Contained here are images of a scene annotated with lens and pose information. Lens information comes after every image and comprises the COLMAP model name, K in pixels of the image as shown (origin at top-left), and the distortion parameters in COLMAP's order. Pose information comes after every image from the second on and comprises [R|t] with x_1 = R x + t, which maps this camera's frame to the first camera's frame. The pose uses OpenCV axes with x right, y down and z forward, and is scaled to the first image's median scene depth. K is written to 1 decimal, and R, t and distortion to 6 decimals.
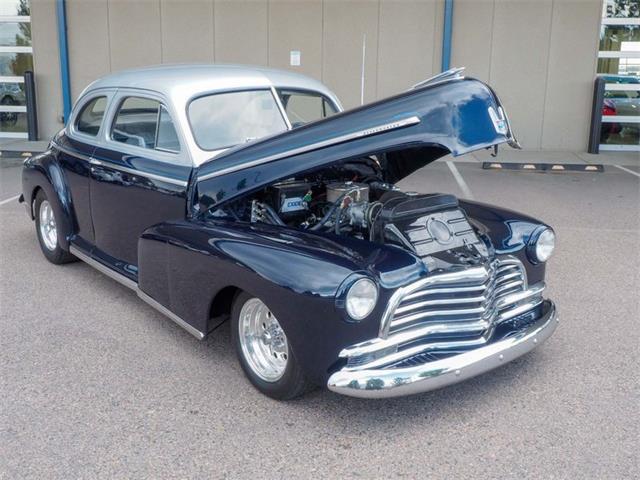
lens RADIAL K [[672.8, 0, 317.5], [0, 672.8, 238.7], [0, 0, 1]] dist [0.002080, 0.000000]
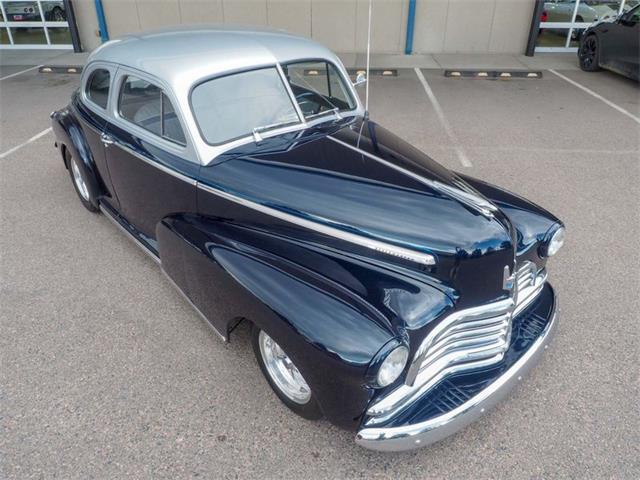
lens RADIAL K [[458.4, 0, 317.4], [0, 458.4, 235.1], [0, 0, 1]] dist [-0.007630, -0.007752]
pose [[0.999416, -0.029009, 0.018036, -0.030722], [0.022668, 0.958226, 0.285111, -0.185054], [-0.025553, -0.284536, 0.958325, 0.318499]]
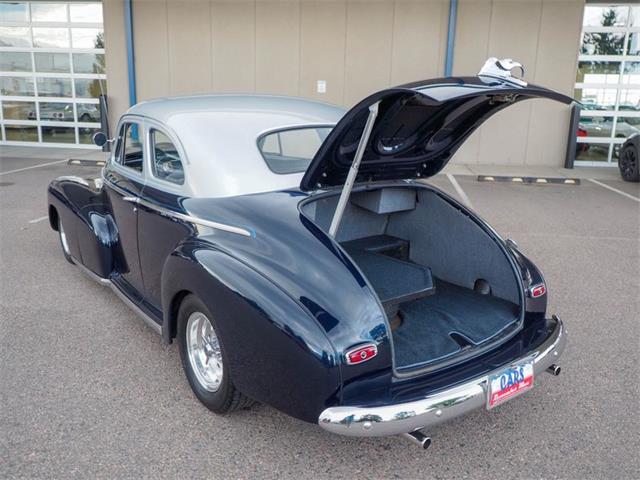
lens RADIAL K [[539.0, 0, 323.0], [0, 539.0, 238.0], [0, 0, 1]] dist [0.011396, -0.015393]
pose [[0.999752, 0.015298, -0.016205, -0.036502], [-0.015069, 0.999787, 0.014122, -0.030487], [0.016417, -0.013874, 0.999769, 0.086296]]
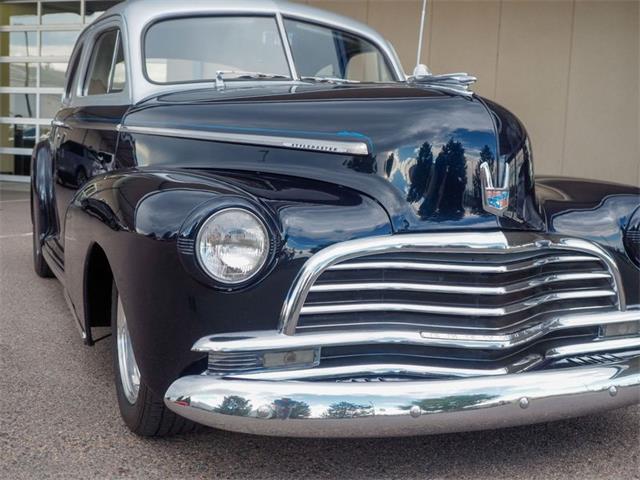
lens RADIAL K [[791.9, 0, 322.5], [0, 791.9, 246.6], [0, 0, 1]] dist [-0.009159, 0.000000]
pose [[0.962902, 0.055957, -0.263985, 0.217958], [-0.091440, 0.988048, -0.124100, 0.116648], [0.253886, 0.143635, 0.956510, 0.277721]]
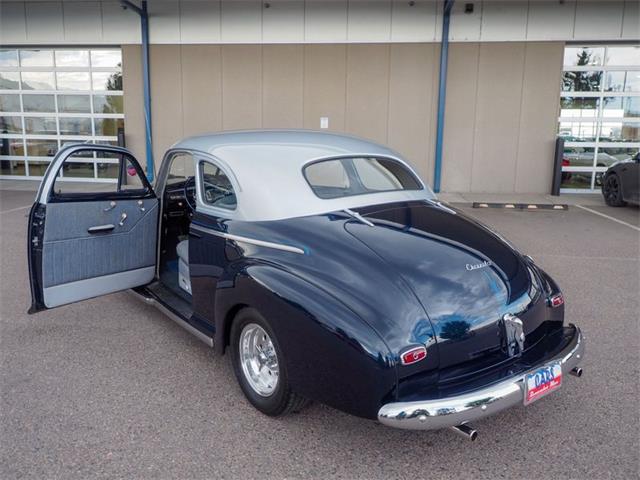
lens RADIAL K [[512.9, 0, 318.2], [0, 512.9, 235.5], [0, 0, 1]] dist [0.001612, -0.001100]
pose [[0.999908, 0.002749, -0.013287, -0.102588], [-0.003328, 0.999035, -0.043801, -0.016837], [0.013154, 0.043842, 0.998952, 0.042880]]
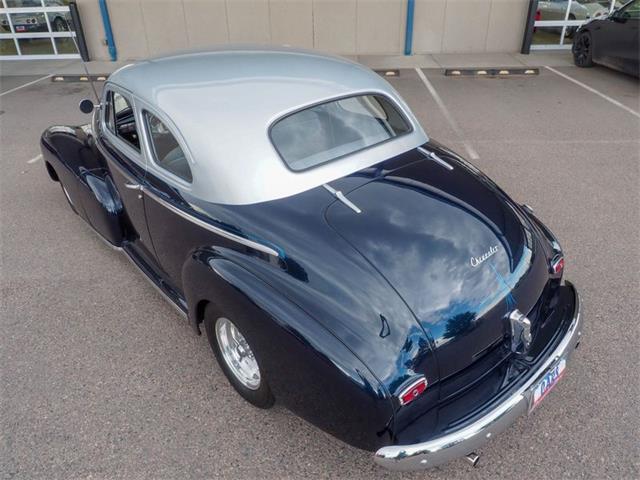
lens RADIAL K [[458.4, 0, 318.2], [0, 458.4, 236.7], [0, 0, 1]] dist [-0.007630, -0.007752]
pose [[0.998020, -0.057226, 0.026094, -0.098299], [0.047558, 0.958143, 0.282311, -0.178692], [-0.041157, -0.280511, 0.958968, 0.236798]]
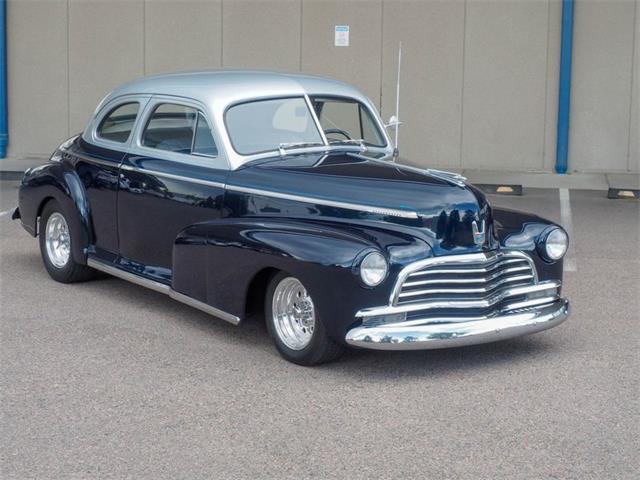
lens RADIAL K [[1353.0, 0, 318.0], [0, 1353.0, 241.8], [0, 0, 1]] dist [-0.063660, 0.000000]
pose [[0.998290, 0.010426, -0.057511, 0.074914], [-0.015517, 0.995928, -0.088802, 0.186951], [0.056351, 0.089543, 0.994388, -1.065306]]
